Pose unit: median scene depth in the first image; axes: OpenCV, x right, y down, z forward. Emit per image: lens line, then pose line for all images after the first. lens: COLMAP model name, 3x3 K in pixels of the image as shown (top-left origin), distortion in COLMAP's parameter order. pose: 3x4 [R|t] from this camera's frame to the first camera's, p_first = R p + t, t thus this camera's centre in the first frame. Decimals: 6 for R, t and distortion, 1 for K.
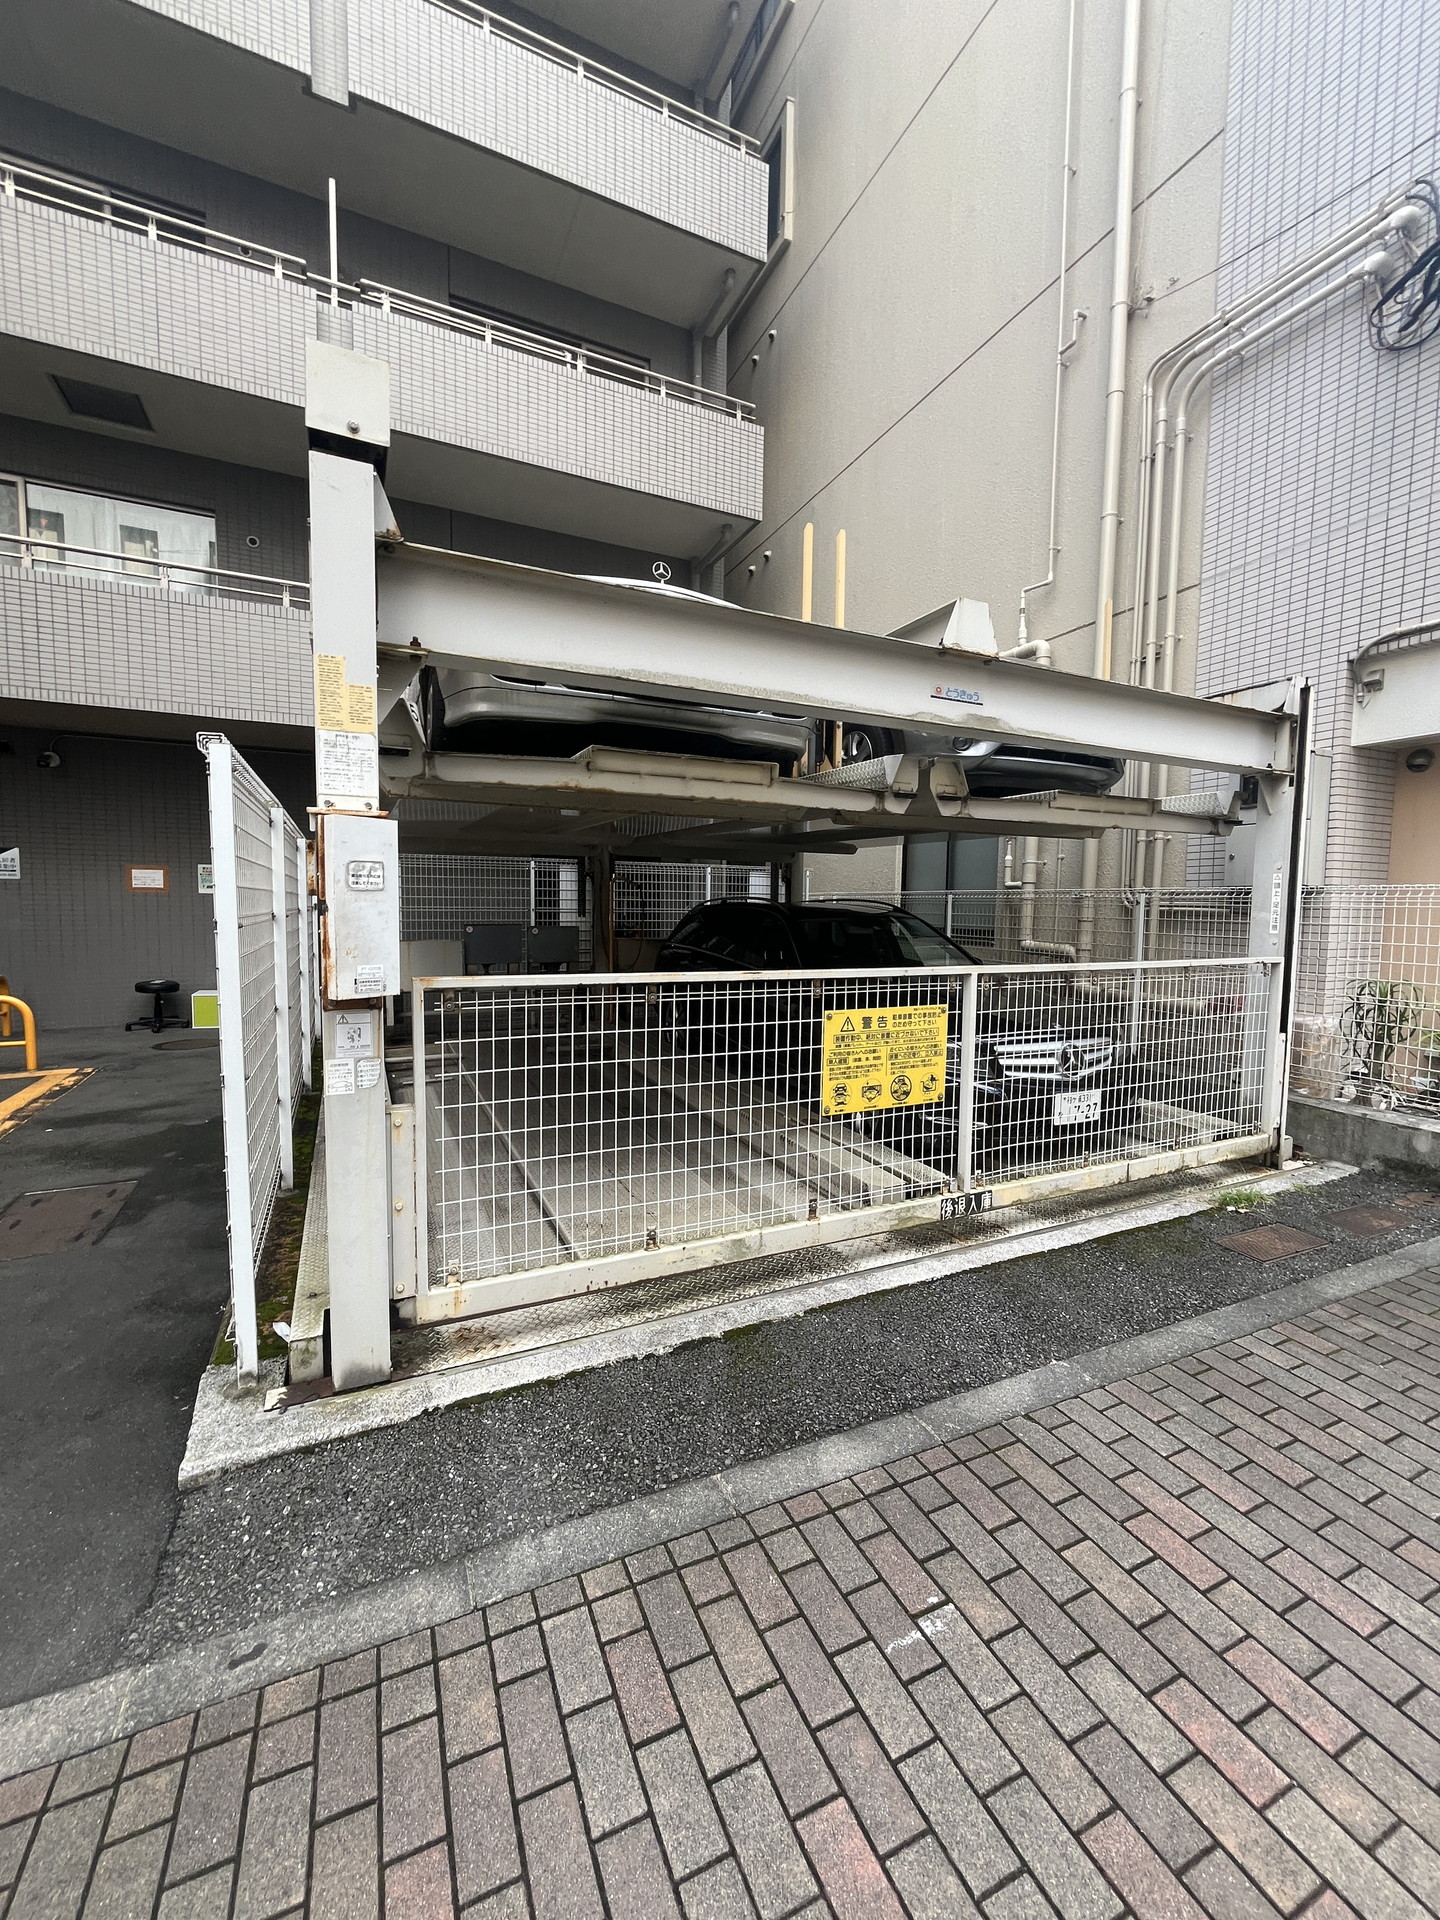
lens RADIAL K [[773.6, 0, 718.1], [0, 773.6, 957.8], [0, 0, 1]] dist [-0.003240, 0.000119]
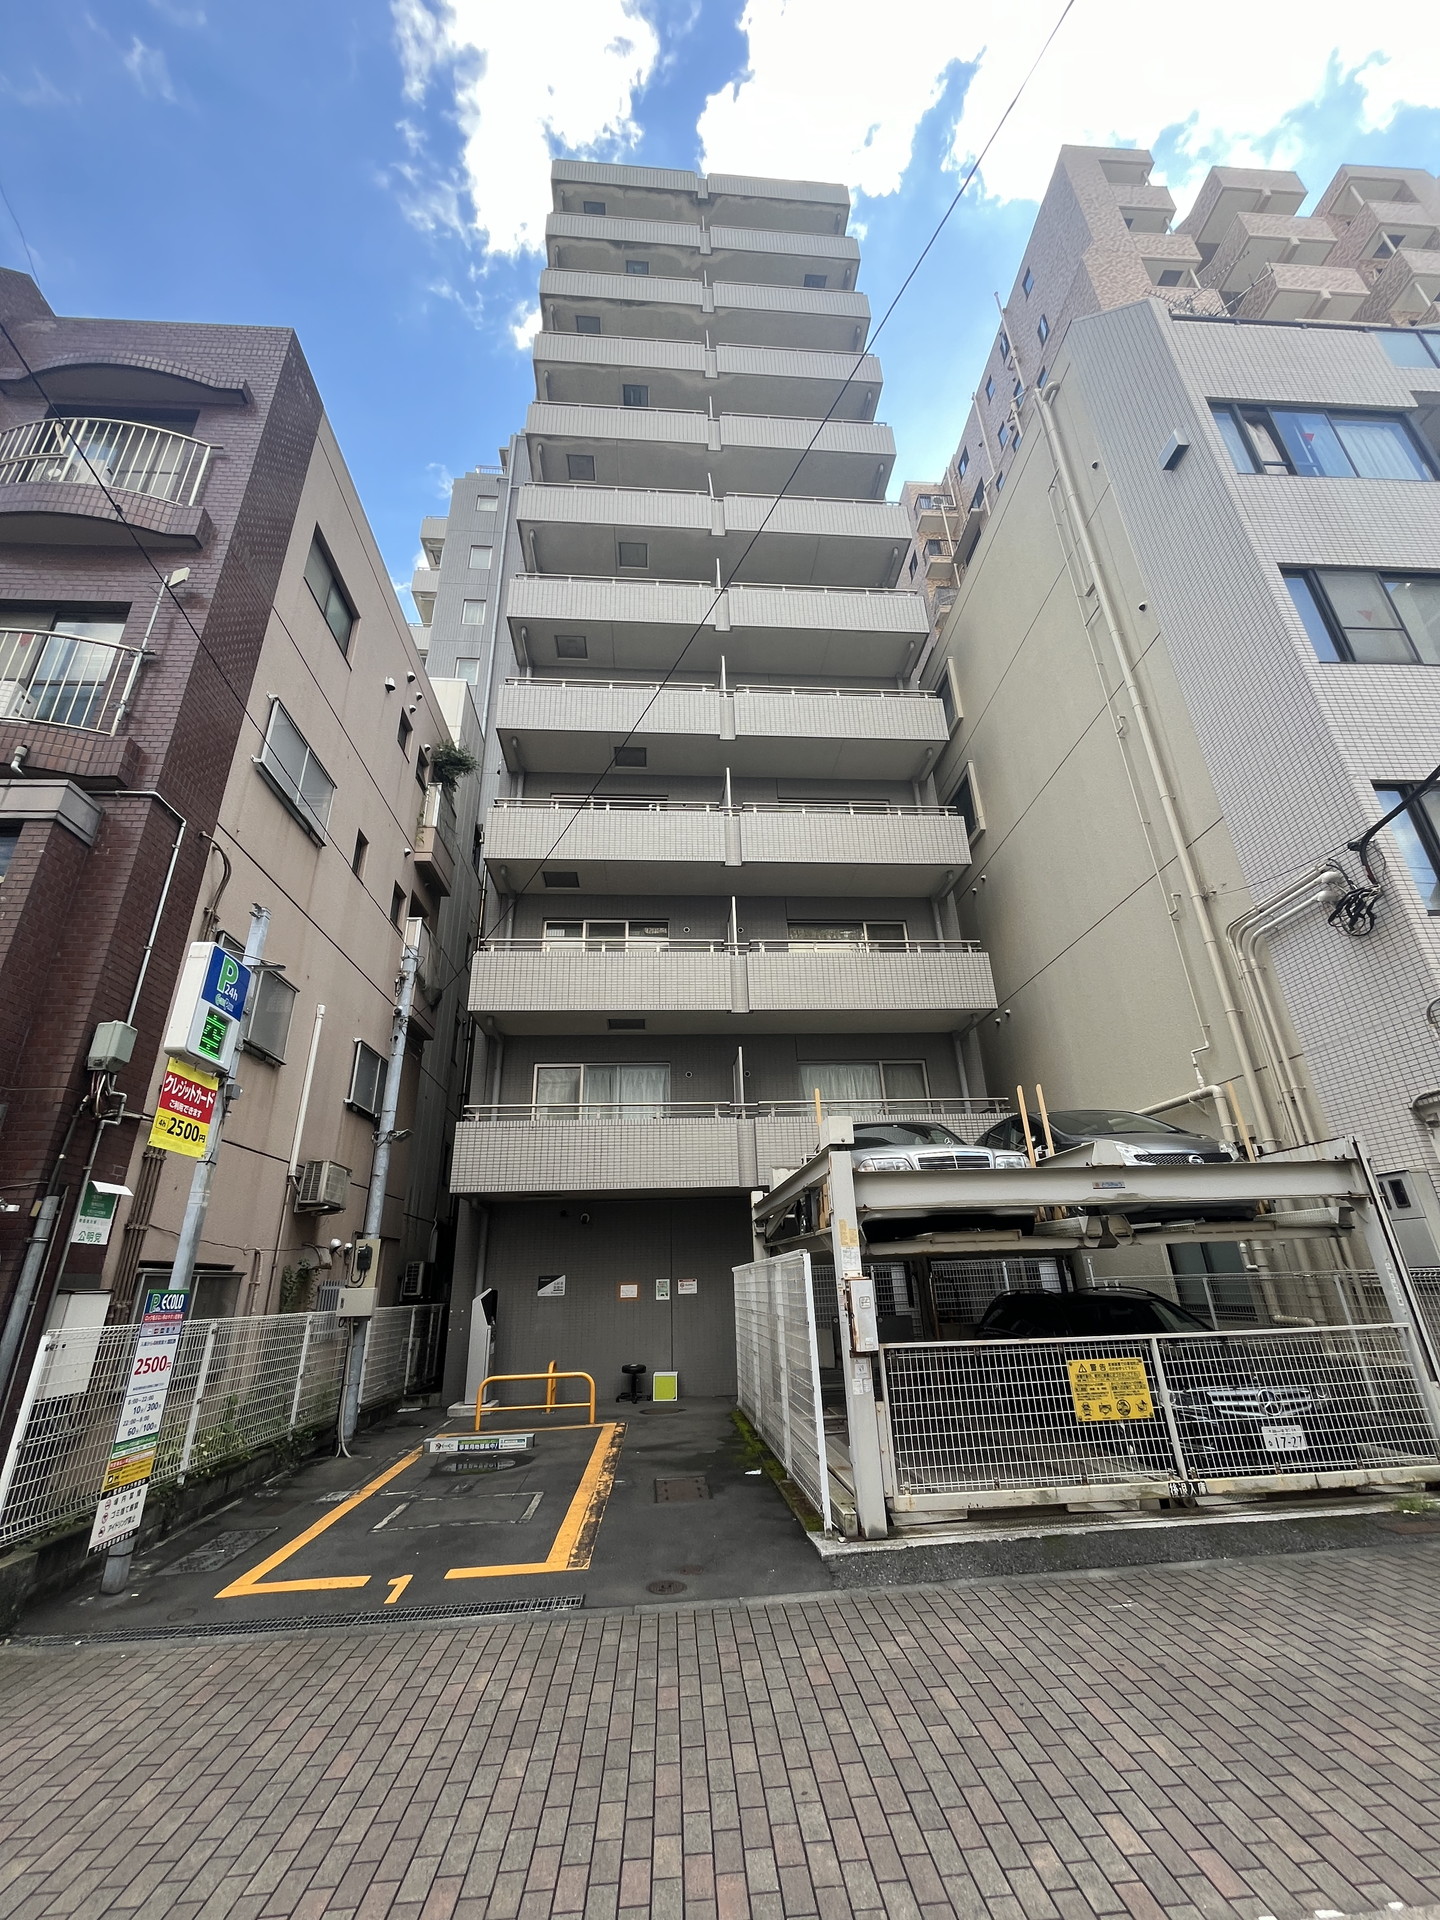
lens RADIAL K [[773.6, 0, 718.1], [0, 773.6, 957.8], [0, 0, 1]] dist [-0.003240, 0.000119]
pose [[0.934259, -0.177586, -0.309231, 0.089132], [0.018590, 0.890250, -0.455092, 0.031327], [0.356111, 0.419425, 0.835025, -1.328532]]
